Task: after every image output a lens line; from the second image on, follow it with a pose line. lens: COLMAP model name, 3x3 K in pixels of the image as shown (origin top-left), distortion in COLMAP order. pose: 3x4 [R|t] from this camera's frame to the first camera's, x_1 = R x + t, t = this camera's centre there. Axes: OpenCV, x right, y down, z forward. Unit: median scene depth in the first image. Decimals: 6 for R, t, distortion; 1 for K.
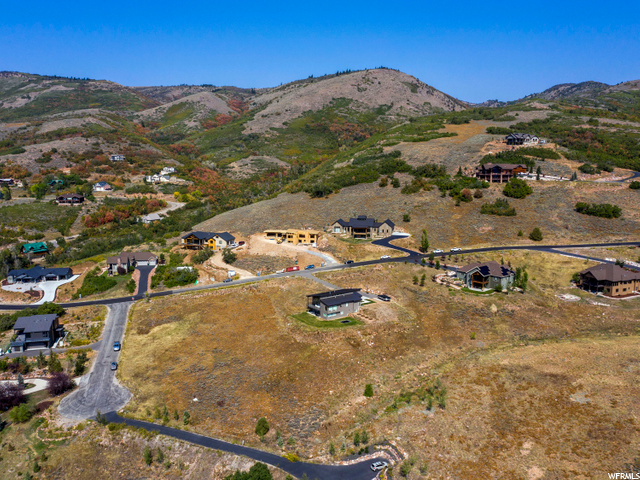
lens RADIAL K [[563.6, 0, 318.5], [0, 563.6, 240.5], [0, 0, 1]] dist [-0.023974, 0.018870]
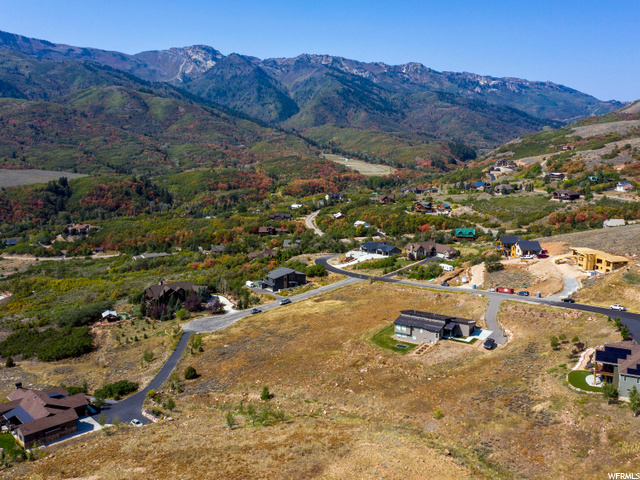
lens RADIAL K [[563.6, 0, 318.7], [0, 563.6, 241.1], [0, 0, 1]] dist [-0.023974, 0.018870]
pose [[0.384414, 0.156877, -0.909734, 0.539237], [-0.147741, 0.983208, 0.107118, -0.063353], [0.911262, 0.093228, 0.401136, 0.366447]]
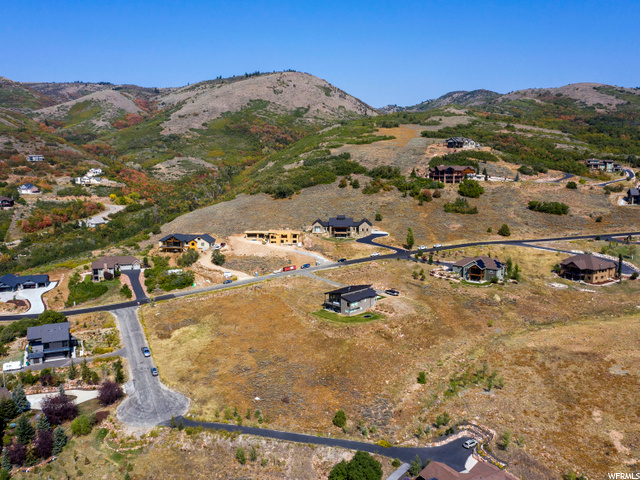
lens RADIAL K [[563.6, 0, 318.8], [0, 563.6, 238.6], [0, 0, 1]] dist [-0.023974, 0.018870]
pose [[0.983424, -0.019998, 0.180217, -0.158846], [0.021247, 0.999762, -0.005001, 0.002722], [-0.180074, 0.008747, 0.983614, -0.005510]]
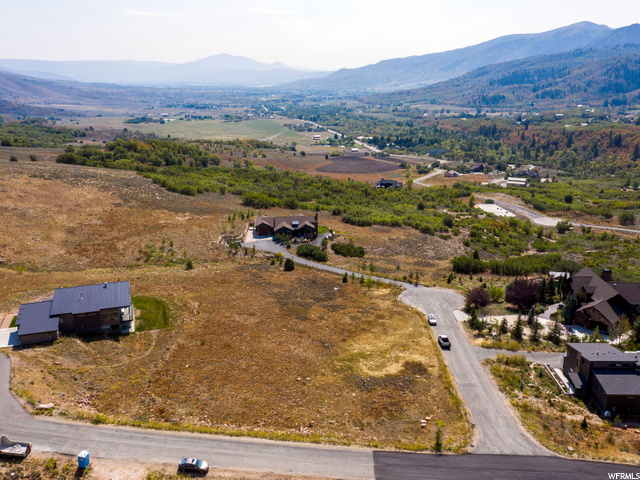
lens RADIAL K [[563.6, 0, 319.0], [0, 563.6, 240.3], [0, 0, 1]] dist [-0.023974, 0.018870]
pose [[-0.959400, -0.067286, 0.273906, -0.262176], [0.058354, 0.902763, 0.426162, -0.140193], [-0.275947, 0.424843, -0.862184, 1.045906]]
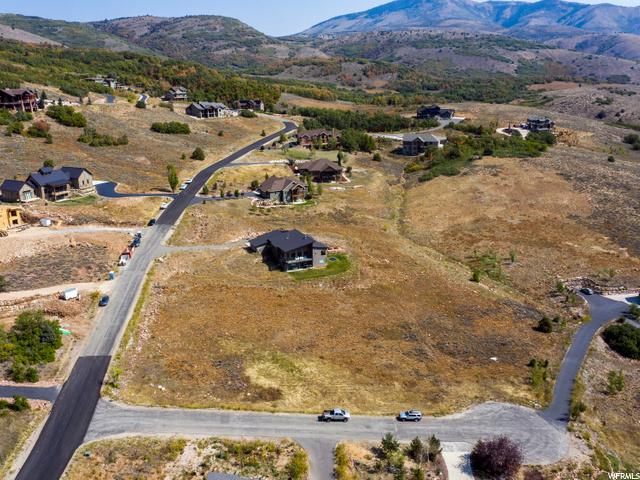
lens RADIAL K [[563.6, 0, 318.6], [0, 563.6, 238.9], [0, 0, 1]] dist [-0.023974, 0.018870]
pose [[0.156779, -0.277853, 0.947744, -0.566253], [0.165038, 0.953488, 0.252236, -0.083314], [-0.973747, 0.116868, 0.195343, 0.594340]]
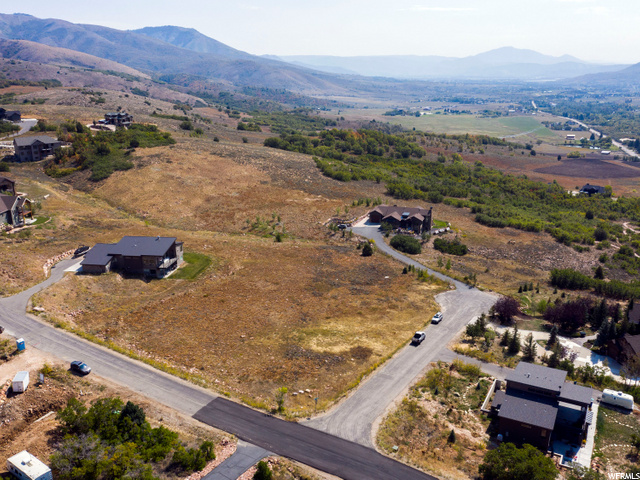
lens RADIAL K [[563.6, 0, 318.7], [0, 563.6, 241.1], [0, 0, 1]] dist [-0.023974, 0.018870]
pose [[-0.727235, -0.181982, 0.661825, -0.459603], [0.129524, 0.910506, 0.392687, -0.122986], [-0.674057, 0.371298, -0.638581, 0.973070]]
